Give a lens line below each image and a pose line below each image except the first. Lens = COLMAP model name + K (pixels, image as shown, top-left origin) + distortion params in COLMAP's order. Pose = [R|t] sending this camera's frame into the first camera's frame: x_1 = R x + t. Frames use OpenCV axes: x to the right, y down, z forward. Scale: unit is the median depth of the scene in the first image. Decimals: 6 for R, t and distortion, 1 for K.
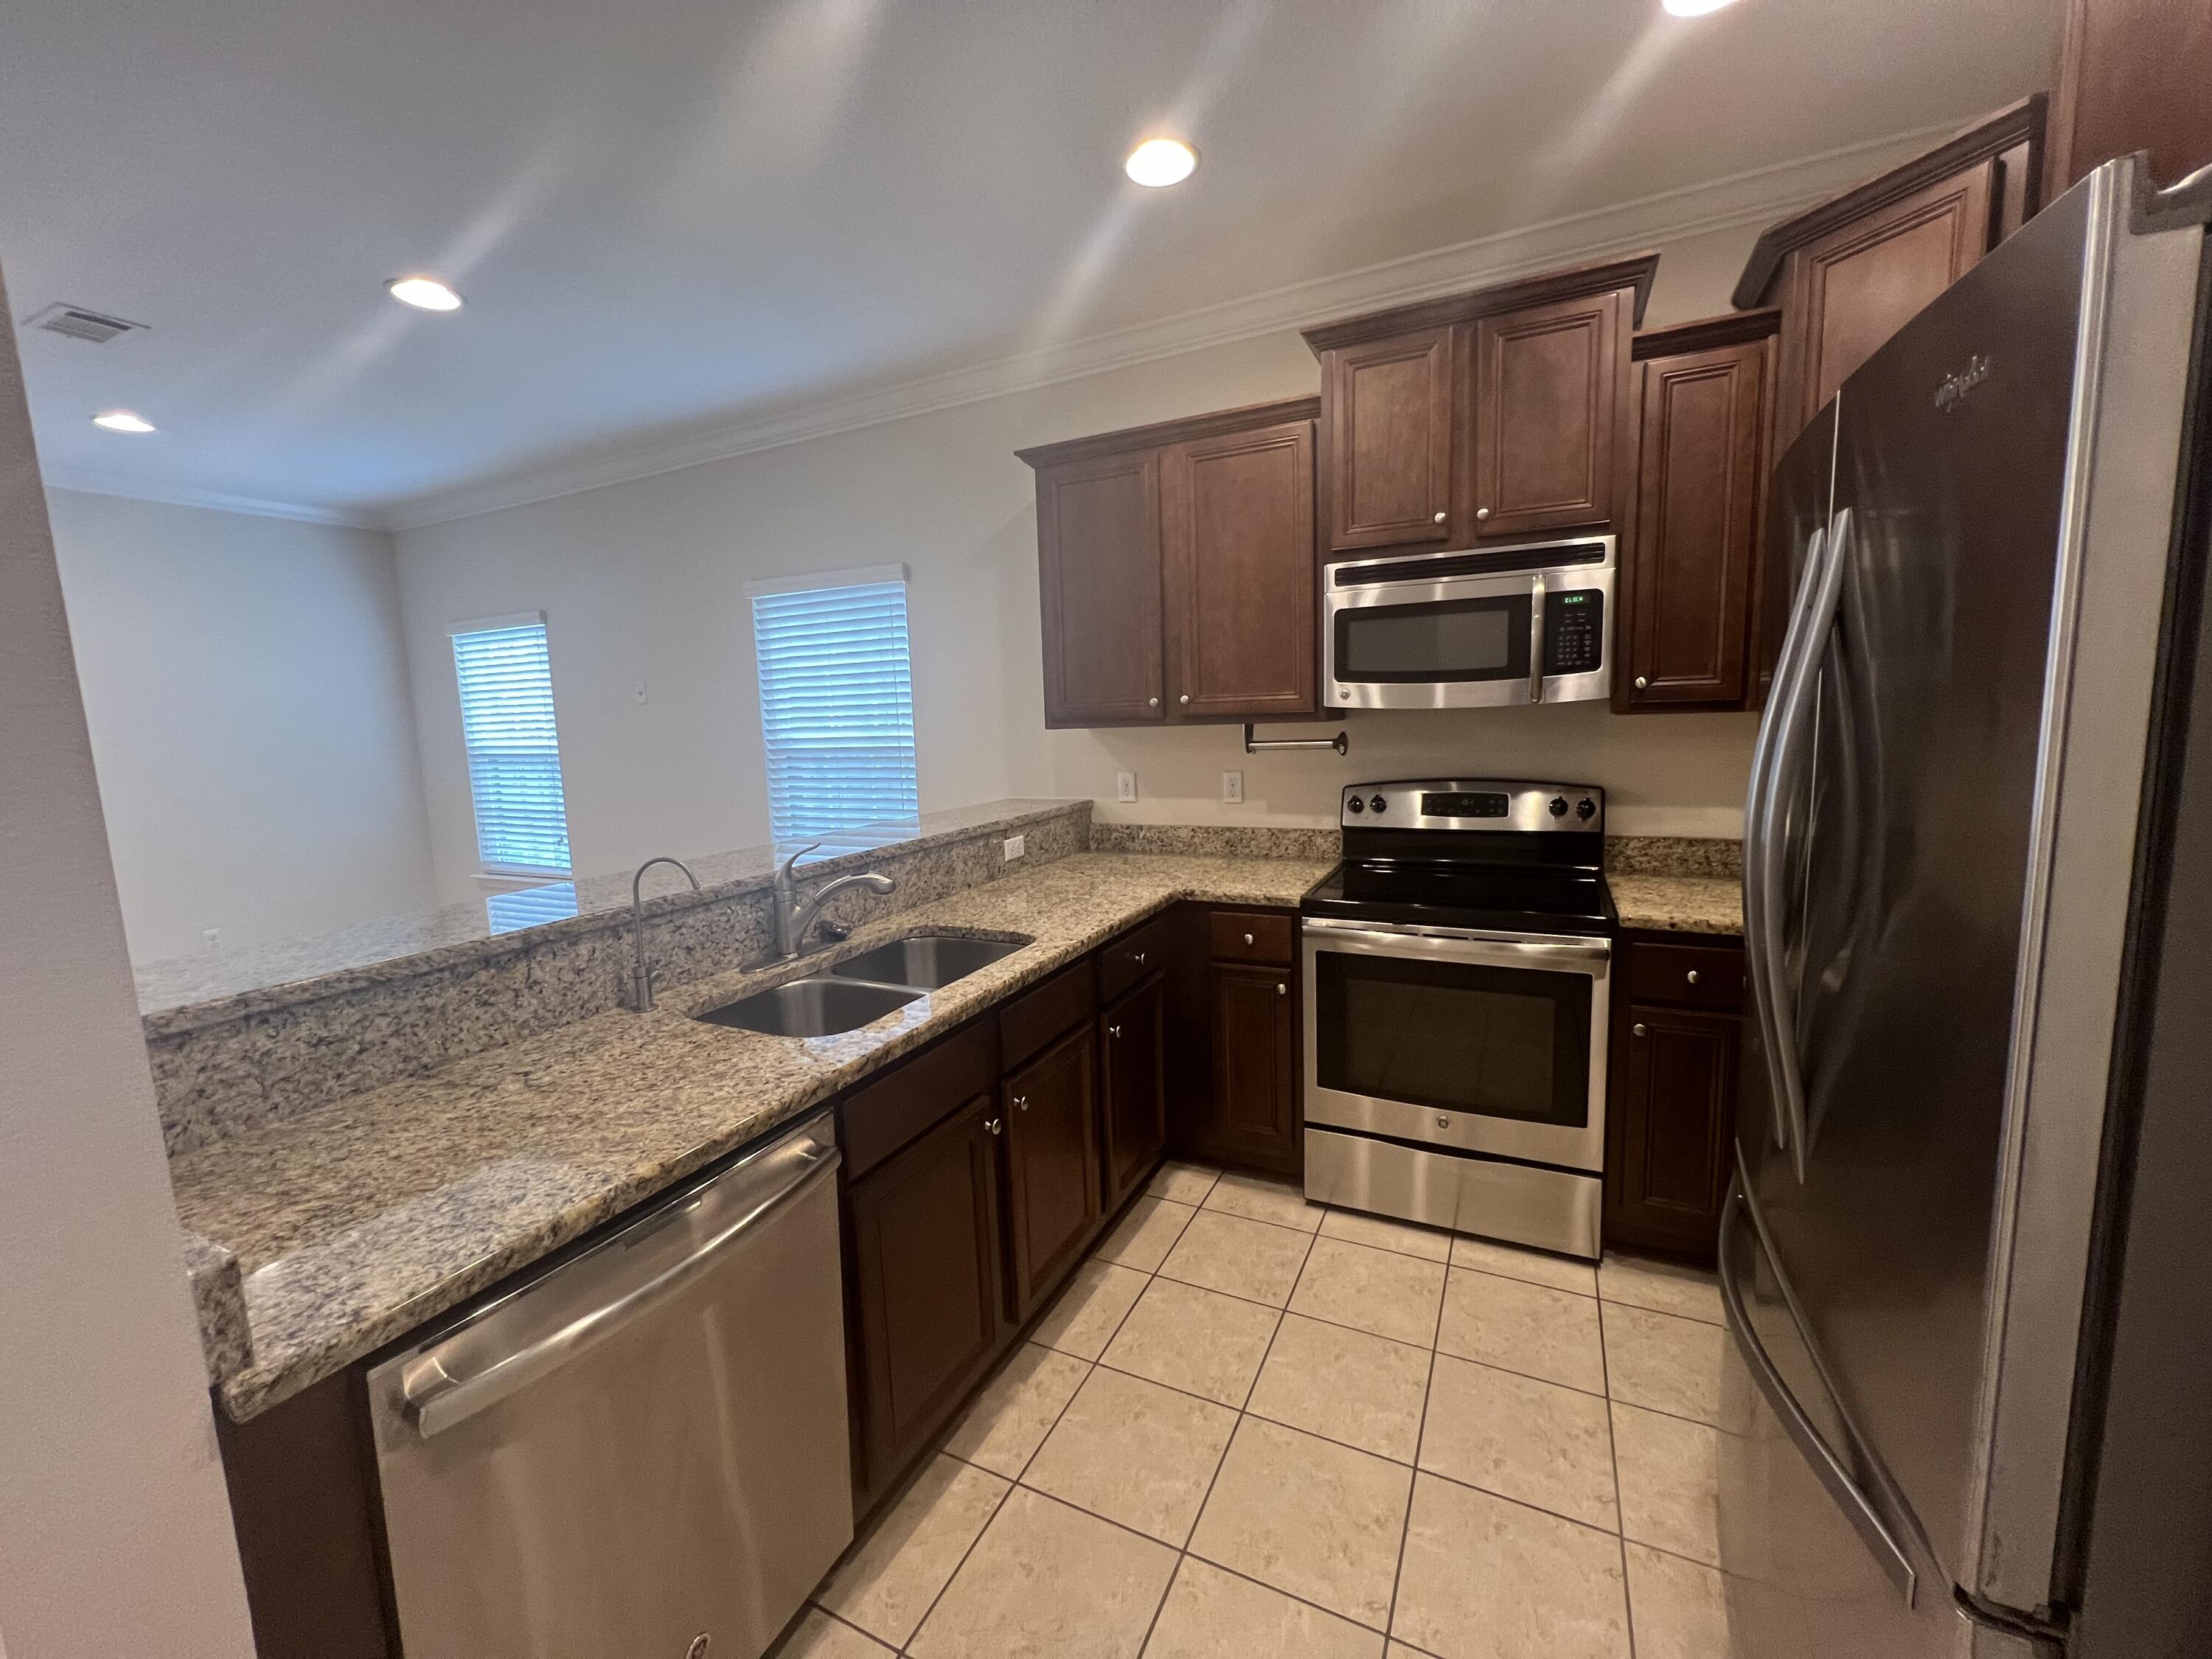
lens RADIAL K [[882.0, 0, 1097.2], [0, 882.0, 822.8], [0, 0, 1]] dist [-0.003446, 0.000565]
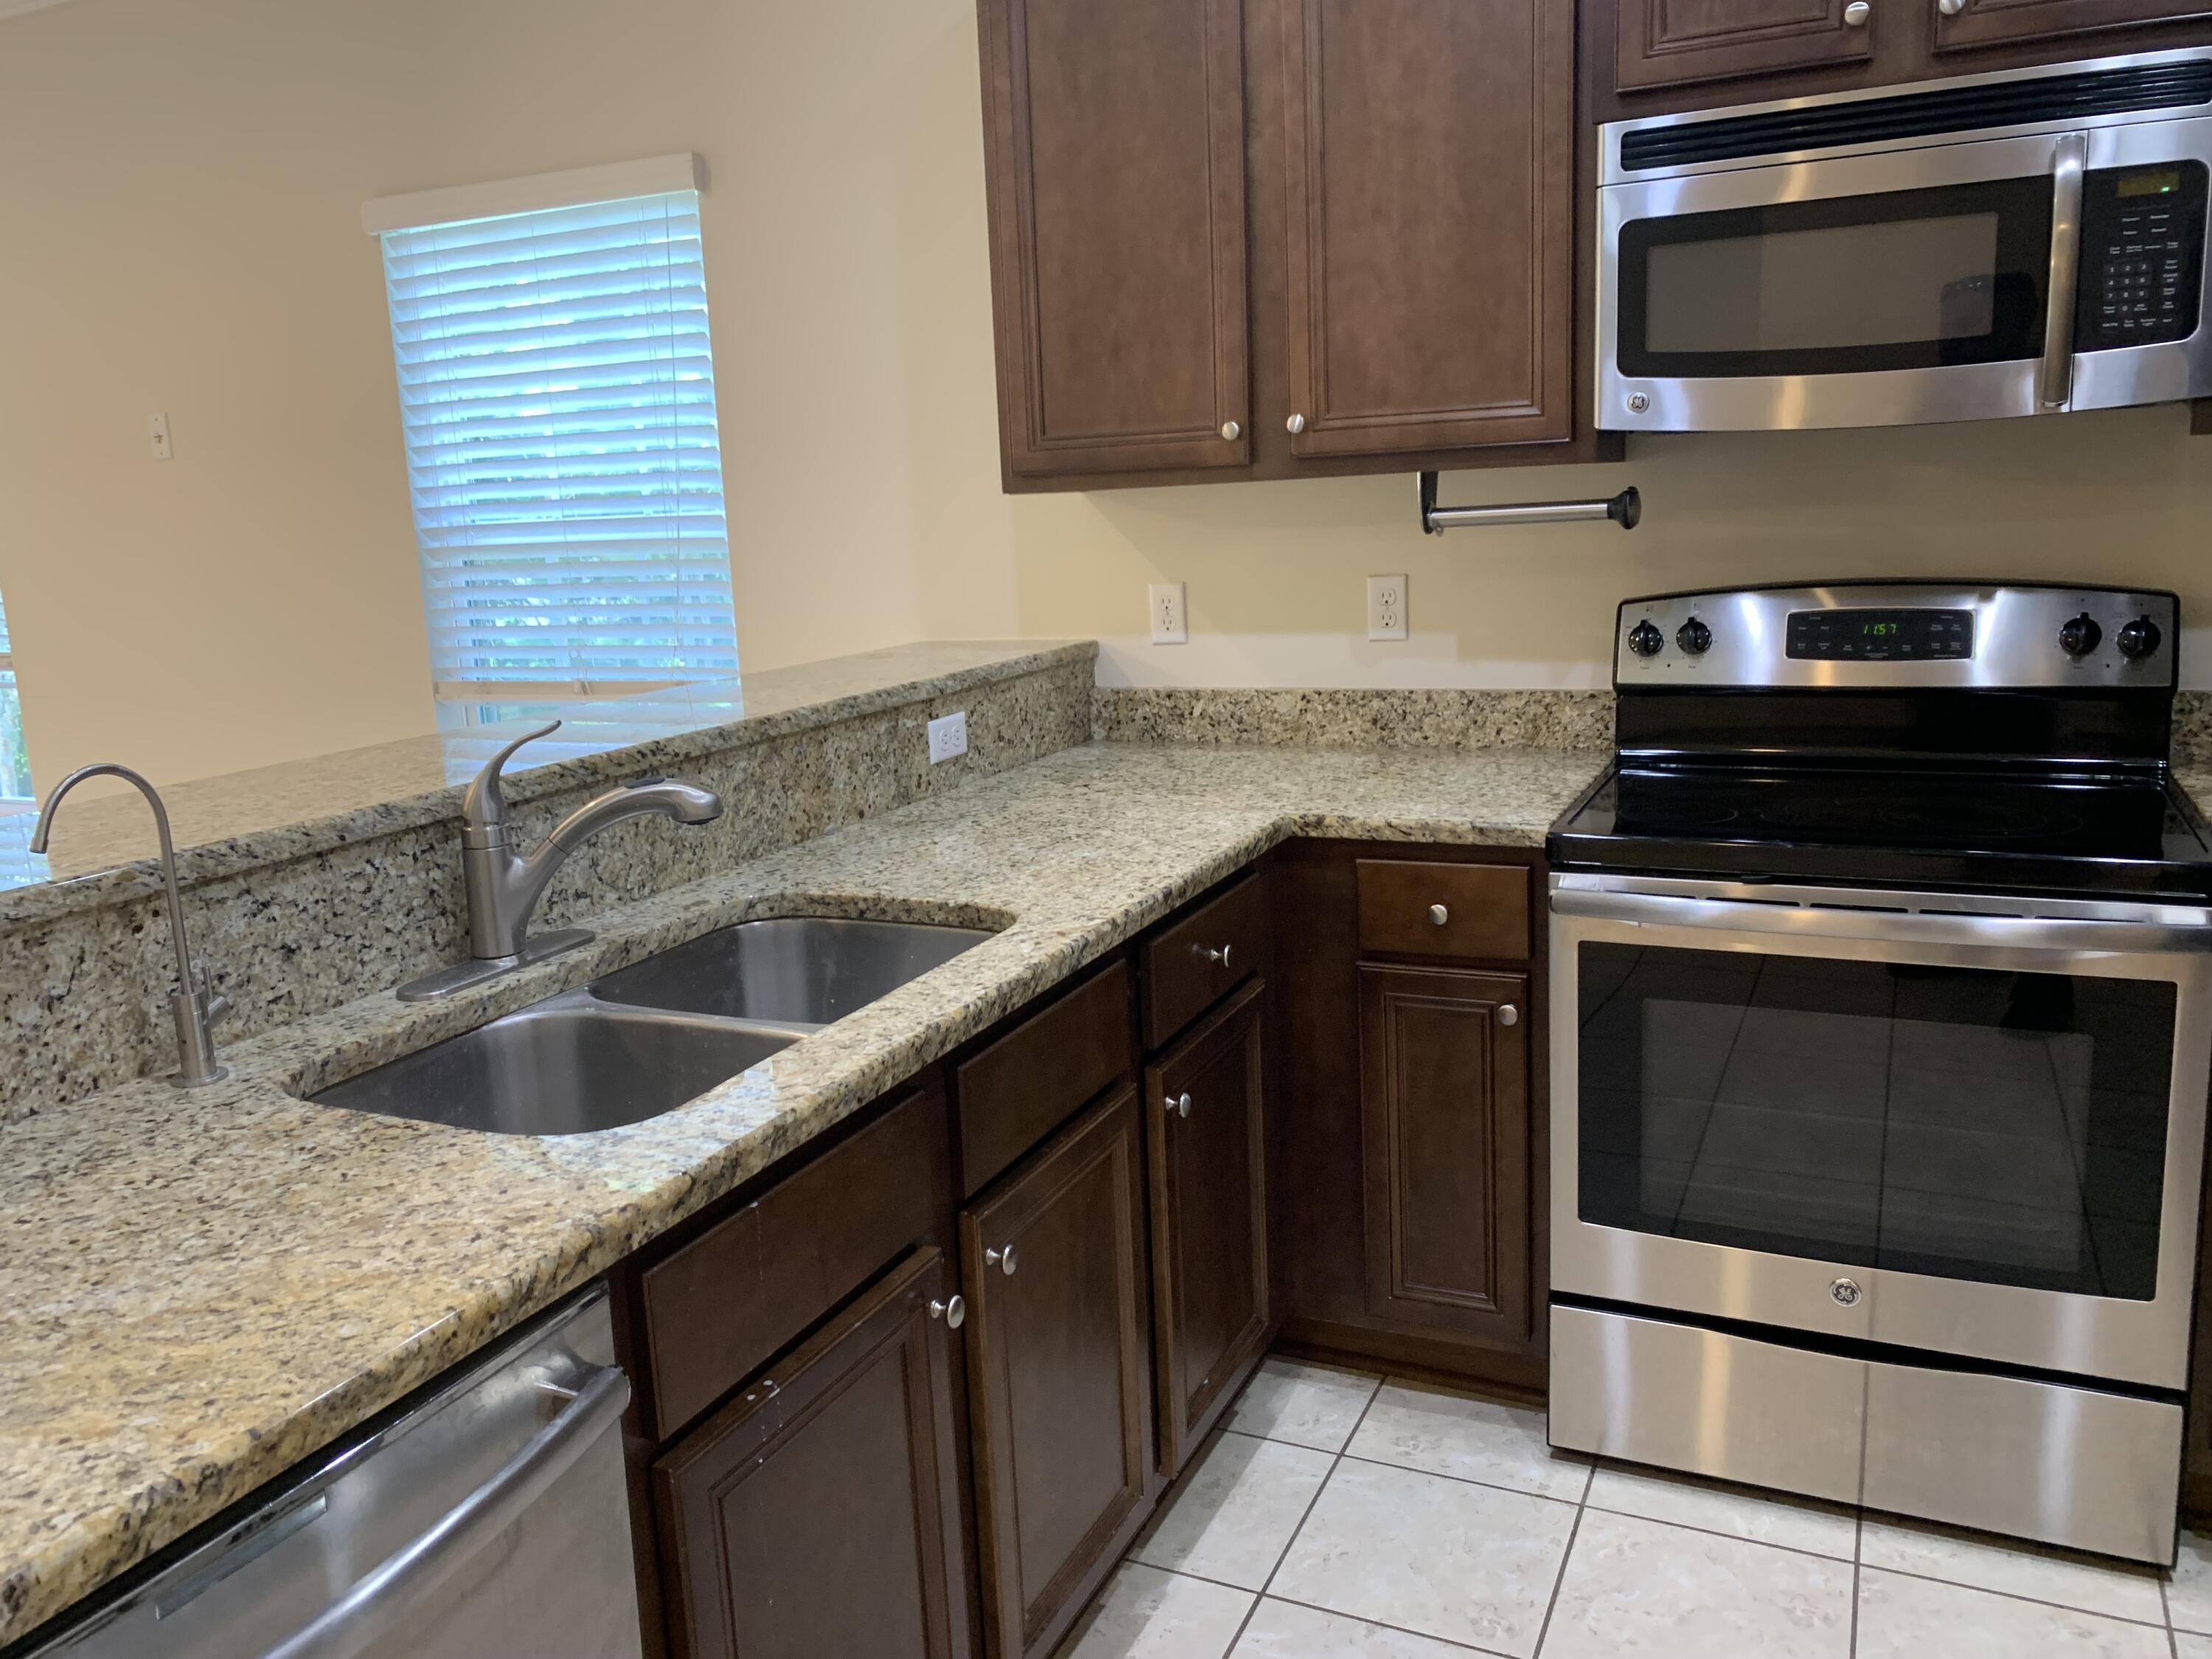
lens RADIAL K [[1685.2, 0, 1068.8], [0, 1685.2, 811.9], [0, 0, 1]] dist [0.033371, -0.040798]
pose [[0.999875, -0.014518, 0.006258, -0.038657], [0.014092, 0.997892, 0.063355, 0.013609], [-0.007165, -0.063259, 0.997971, 0.075150]]
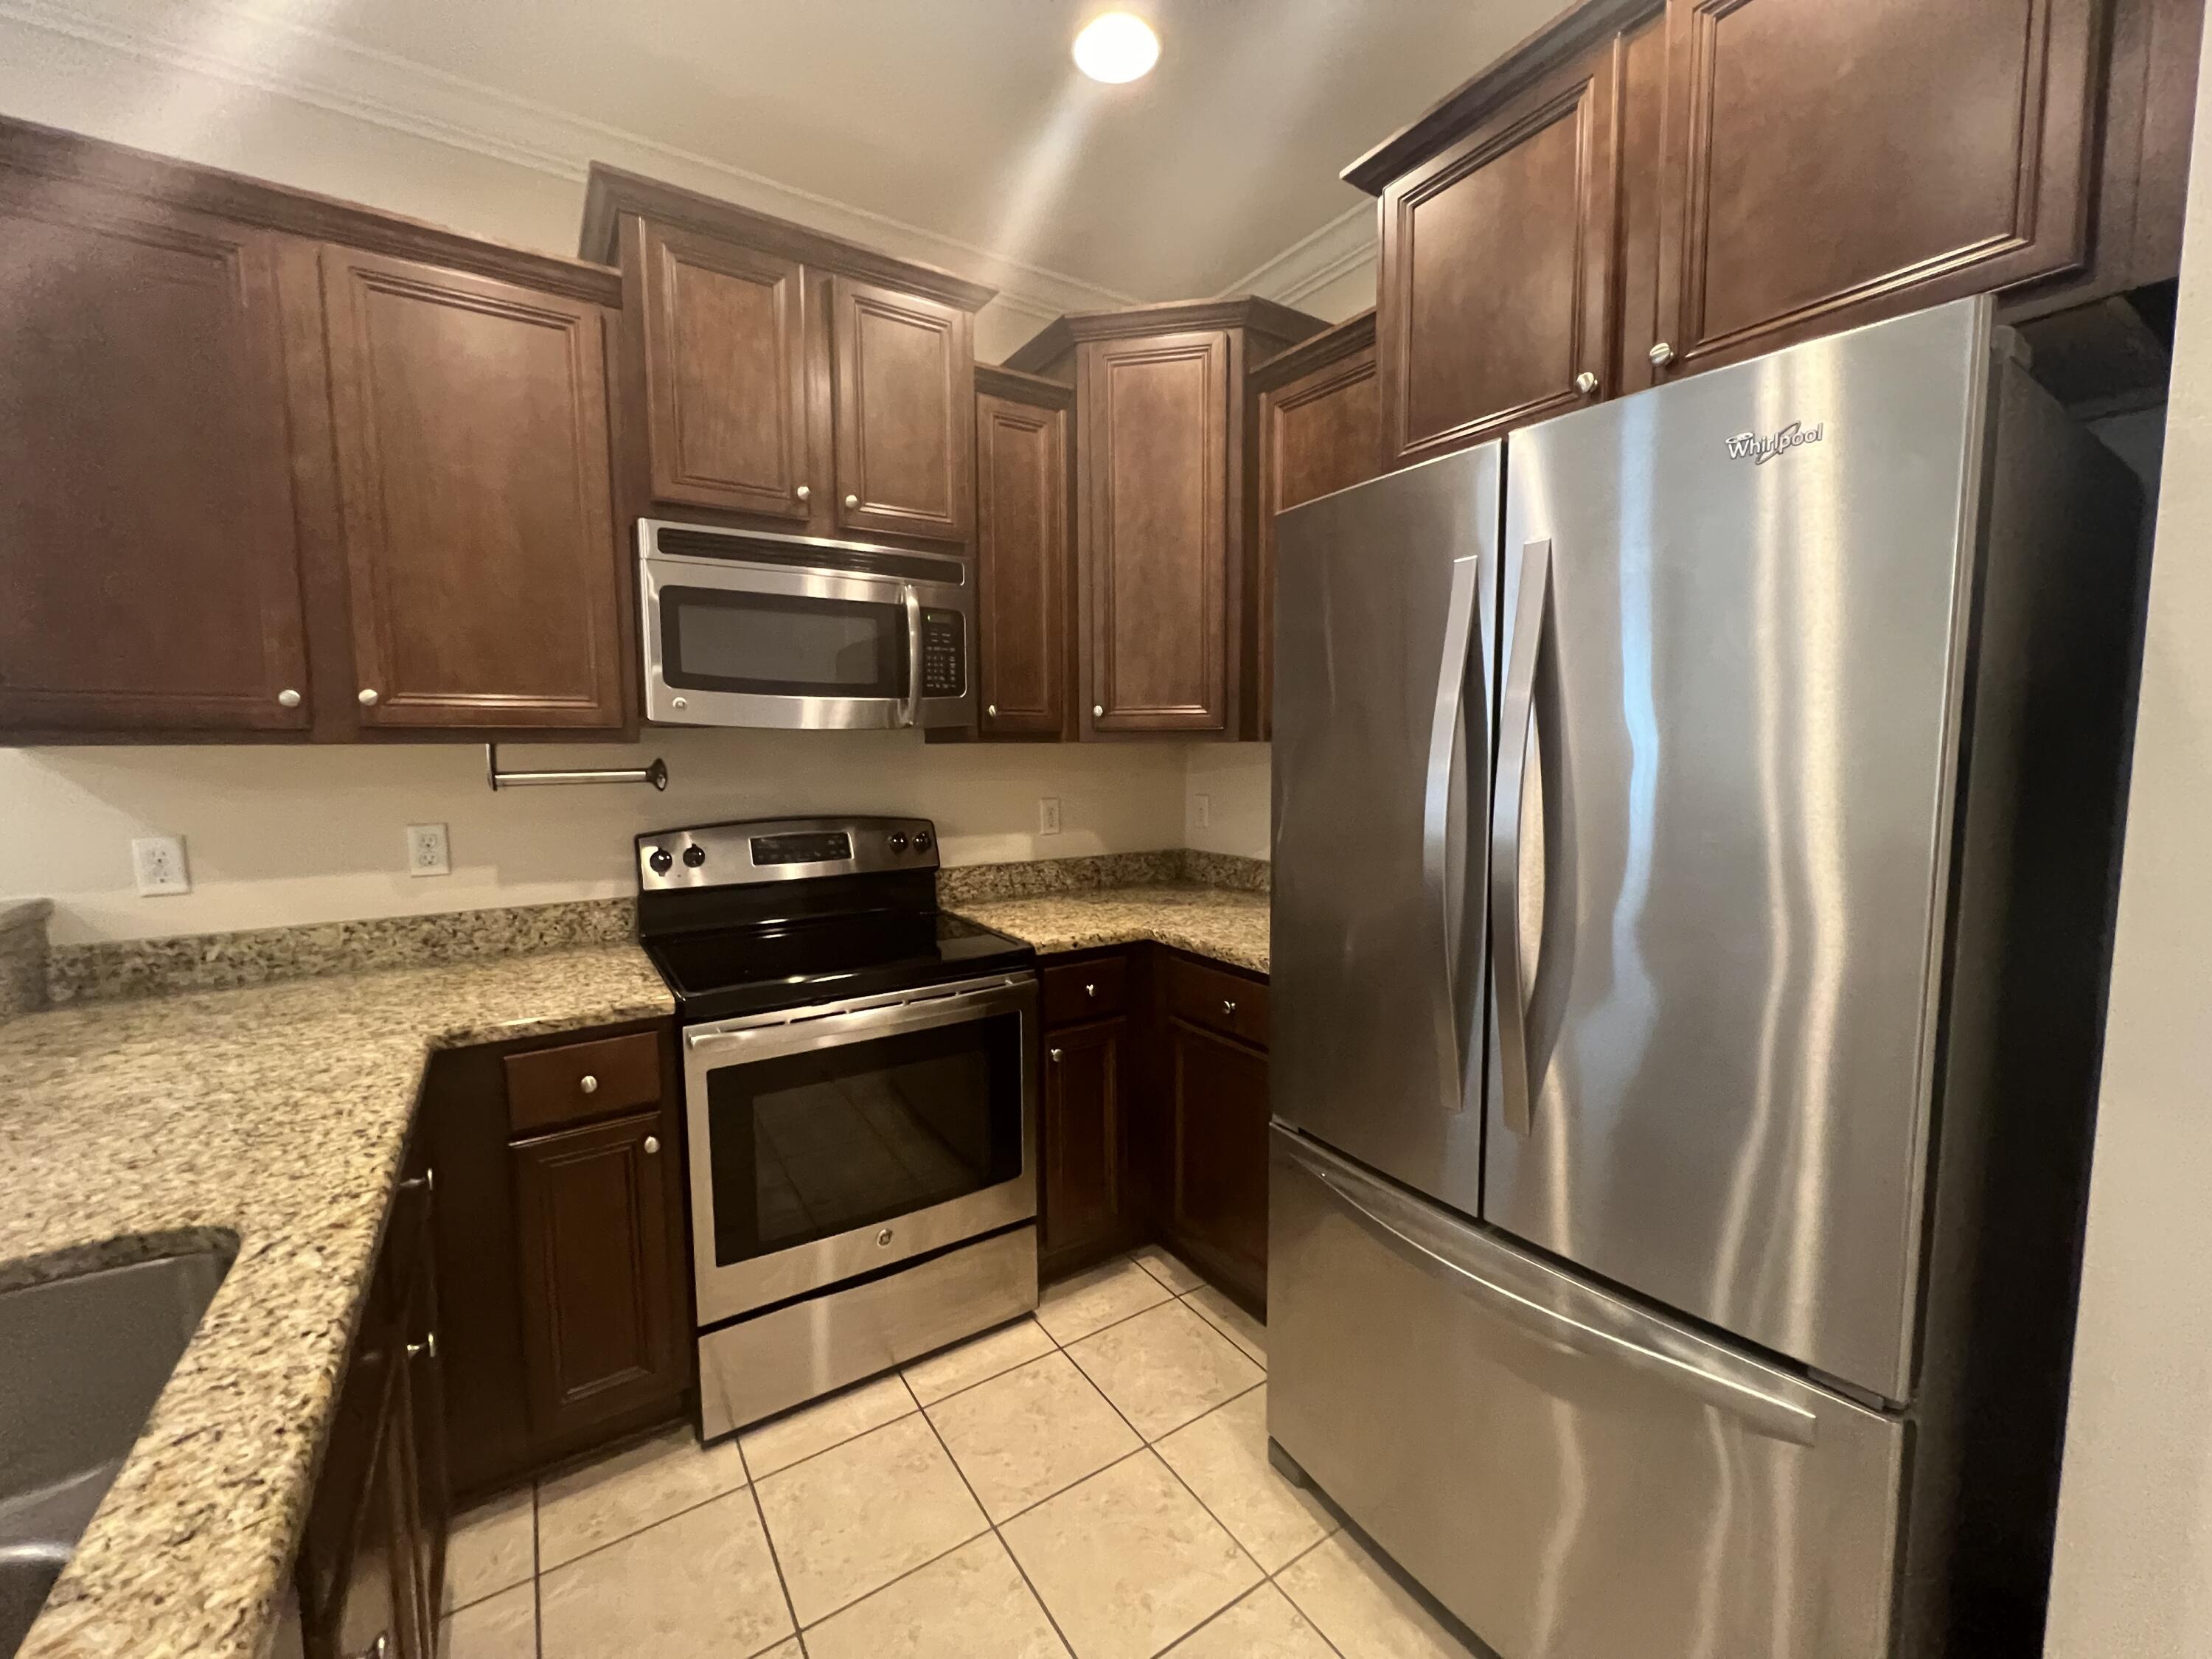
lens RADIAL K [[886.8, 0, 1100.5], [0, 886.8, 826.0], [0, 0, 1]] dist [0.001710, -0.000261]
pose [[0.506065, -0.045452, 0.861297, -0.179703], [0.095527, 0.995420, -0.003598, -0.012704], [-0.857189, 0.084097, 0.508089, 0.362870]]
